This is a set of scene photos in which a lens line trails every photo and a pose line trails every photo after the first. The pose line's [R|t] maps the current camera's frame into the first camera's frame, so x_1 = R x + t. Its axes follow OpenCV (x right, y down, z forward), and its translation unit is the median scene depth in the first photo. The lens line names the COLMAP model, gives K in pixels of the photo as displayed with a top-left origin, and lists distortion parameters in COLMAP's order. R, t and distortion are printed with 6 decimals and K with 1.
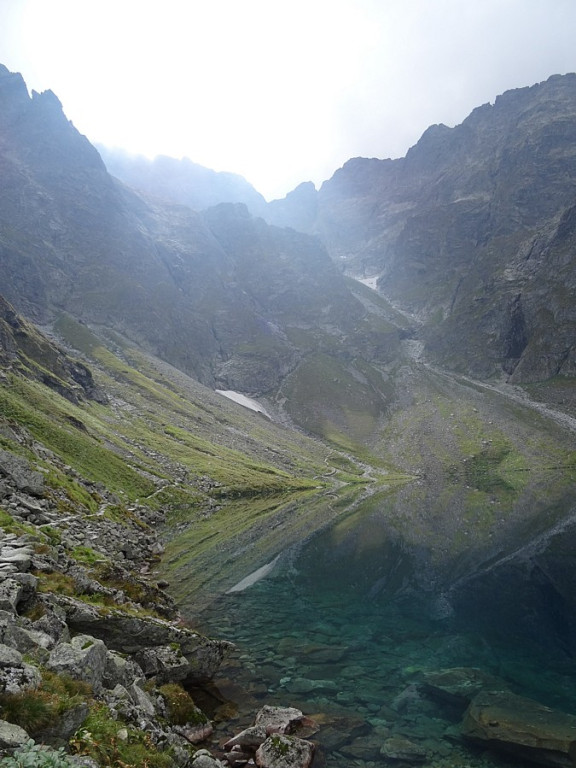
lens RADIAL K [[548.7, 0, 288.0], [0, 548.7, 384.0], [0, 0, 1]] dist [-0.002813, 0.004183]
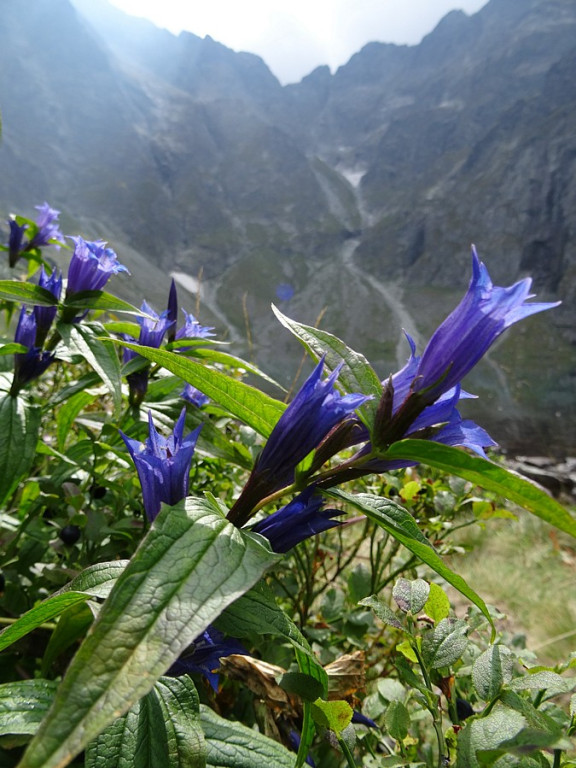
lens RADIAL K [[548.7, 0, 288.0], [0, 548.7, 384.0], [0, 0, 1]] dist [-0.002813, 0.004183]
pose [[0.989806, 0.107935, -0.092917, 0.235885], [-0.082658, 0.966656, 0.242373, -0.057787], [0.115979, -0.232222, 0.965723, -0.269029]]
